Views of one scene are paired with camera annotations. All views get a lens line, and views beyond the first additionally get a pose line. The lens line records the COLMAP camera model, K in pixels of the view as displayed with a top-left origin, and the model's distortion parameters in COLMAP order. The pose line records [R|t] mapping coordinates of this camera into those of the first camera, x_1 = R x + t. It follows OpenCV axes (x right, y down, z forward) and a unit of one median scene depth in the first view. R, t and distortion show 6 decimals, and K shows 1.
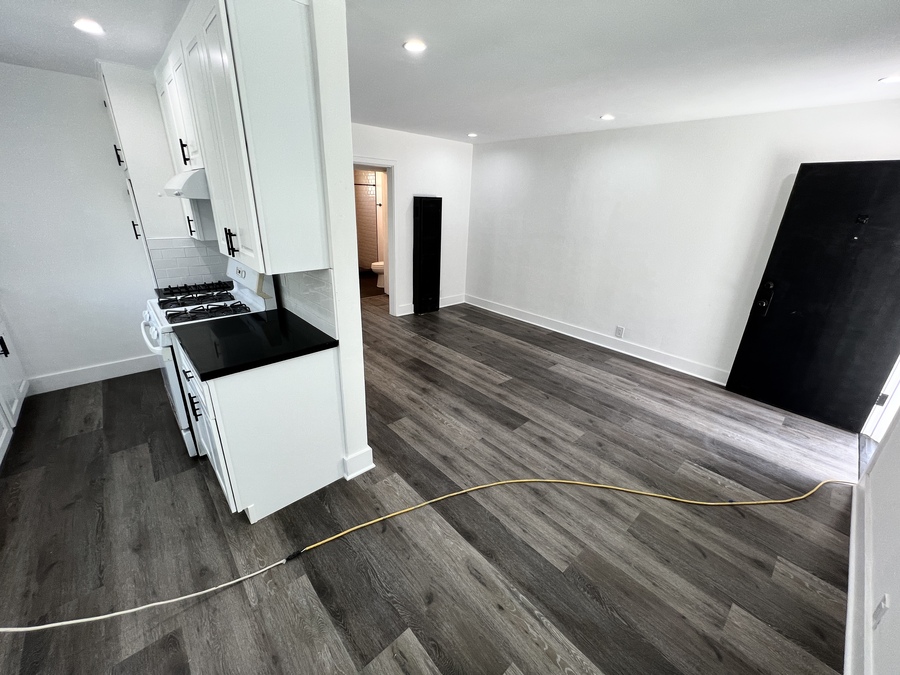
lens RADIAL K [[360.2, 0, 447.2], [0, 360.2, 333.9], [0, 0, 1]] dist [-0.001964, 0.000219]
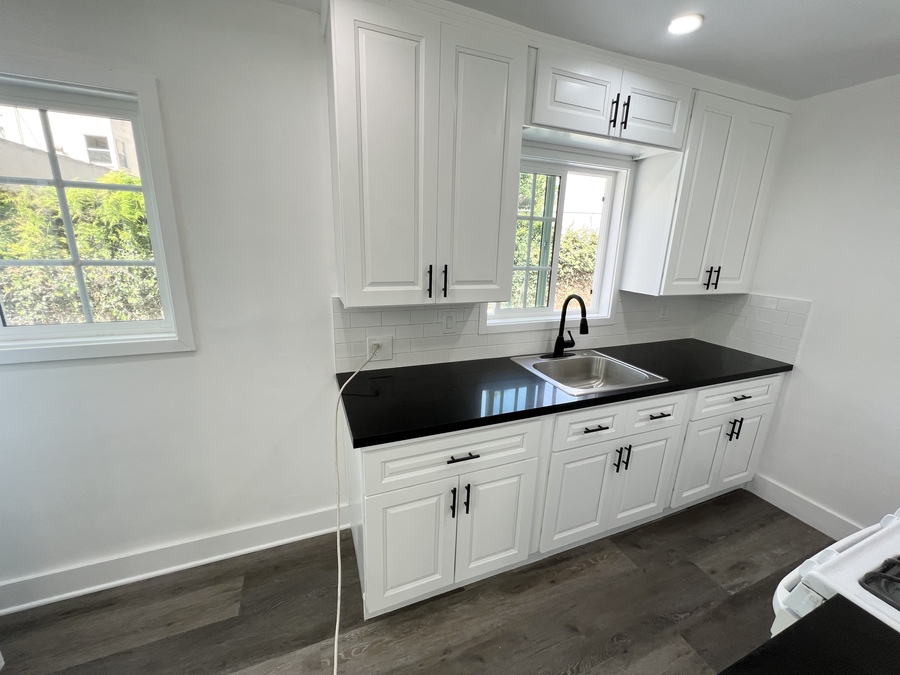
lens RADIAL K [[365.6, 0, 450.7], [0, 365.6, 333.9], [0, 0, 1]] dist [-0.001633, 0.000939]
pose [[-0.334120, 0.193476, -0.922459, -0.293957], [-0.371179, 0.872607, 0.317463, -0.181624], [0.866366, 0.448468, -0.219741, 0.533228]]
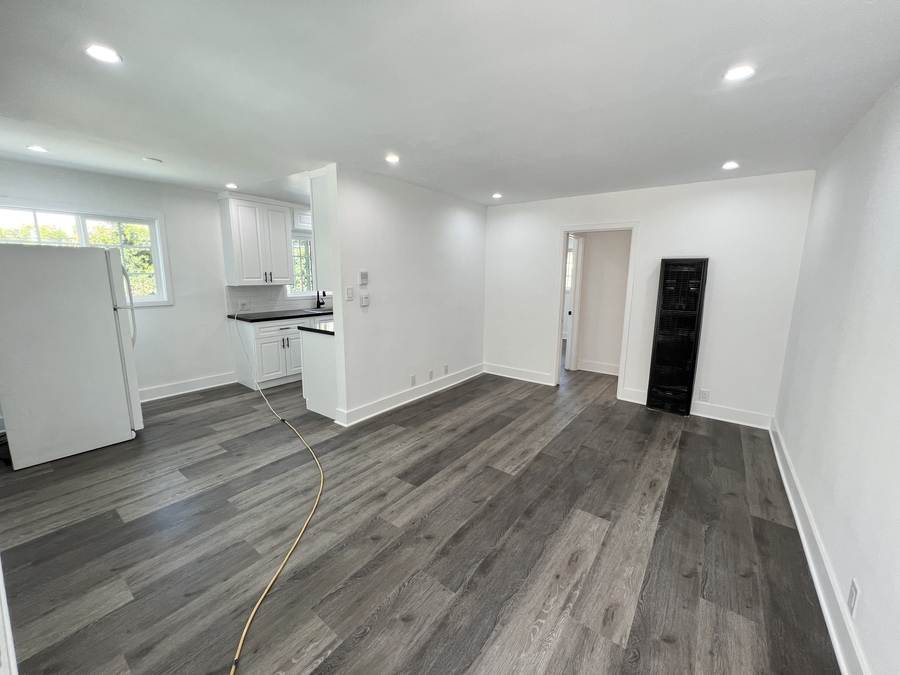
lens RADIAL K [[360.2, 0, 448.2], [0, 360.2, 335.7], [0, 0, 1]] dist [-0.001964, 0.000219]
pose [[0.196731, 0.136359, -0.970929, 1.211819], [-0.348744, 0.935251, 0.060685, -0.211612], [0.916338, 0.326667, 0.231547, 0.871135]]
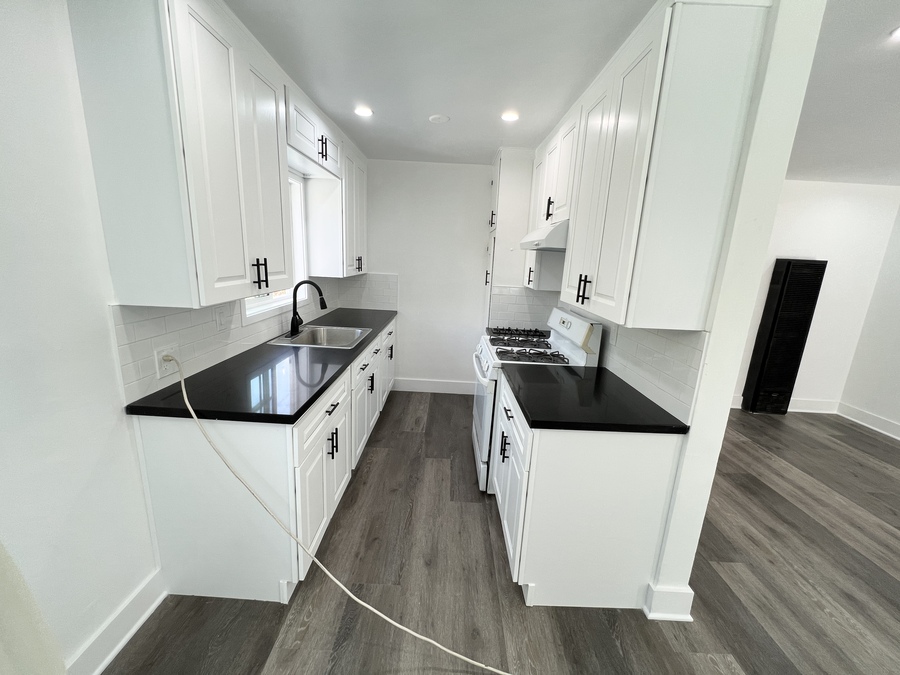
lens RADIAL K [[360.2, 0, 448.4], [0, 360.2, 333.8], [0, 0, 1]] dist [-0.001964, 0.000219]
pose [[0.739169, 0.148470, -0.656952, -0.166696], [-0.259875, 0.962739, -0.074821, 0.014368], [0.621365, 0.226031, 0.750210, 0.074680]]
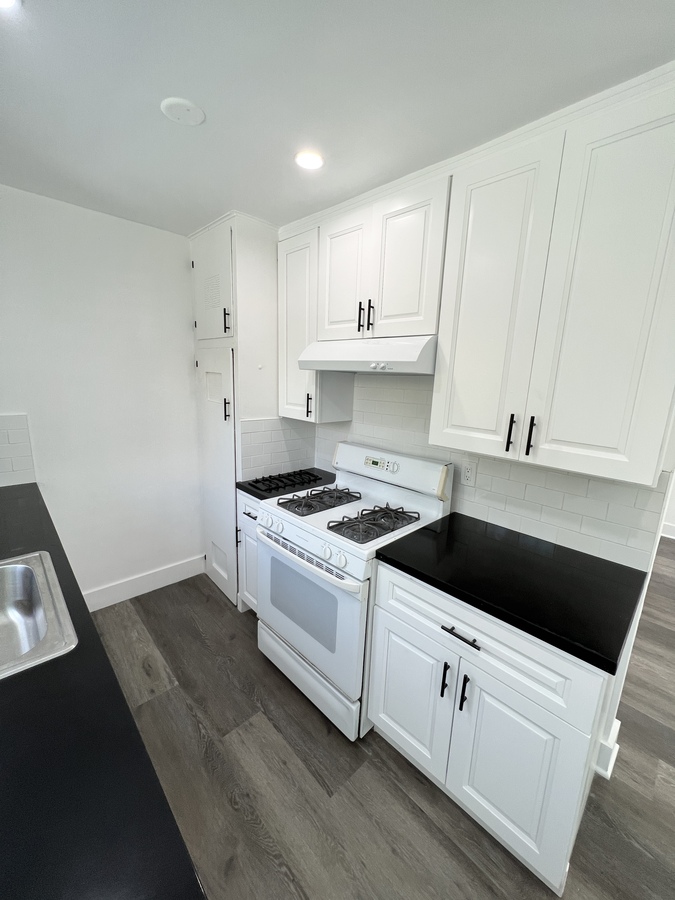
lens RADIAL K [[360.2, 0, 339.5], [0, 360.2, 447.5], [0, 0, 1]] dist [-0.001964, 0.000219]
pose [[0.999242, 0.000304, 0.038928, -0.722224], [0.005603, 0.988436, -0.151534, -0.092658], [-0.038524, 0.151637, 0.987685, 0.242322]]
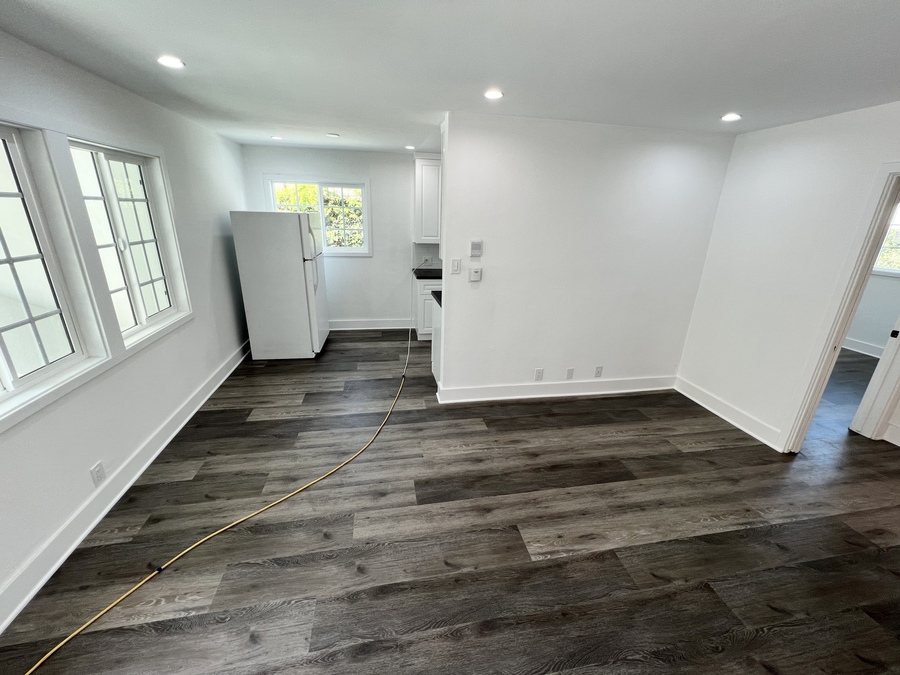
lens RADIAL K [[360.2, 0, 447.2], [0, 360.2, 335.5], [0, 0, 1]] dist [-0.001964, 0.000219]
pose [[-0.516605, 0.229419, -0.824916, 0.867446], [-0.345359, 0.825755, 0.445933, -0.487978], [0.783484, 0.515263, -0.347357, 1.316417]]
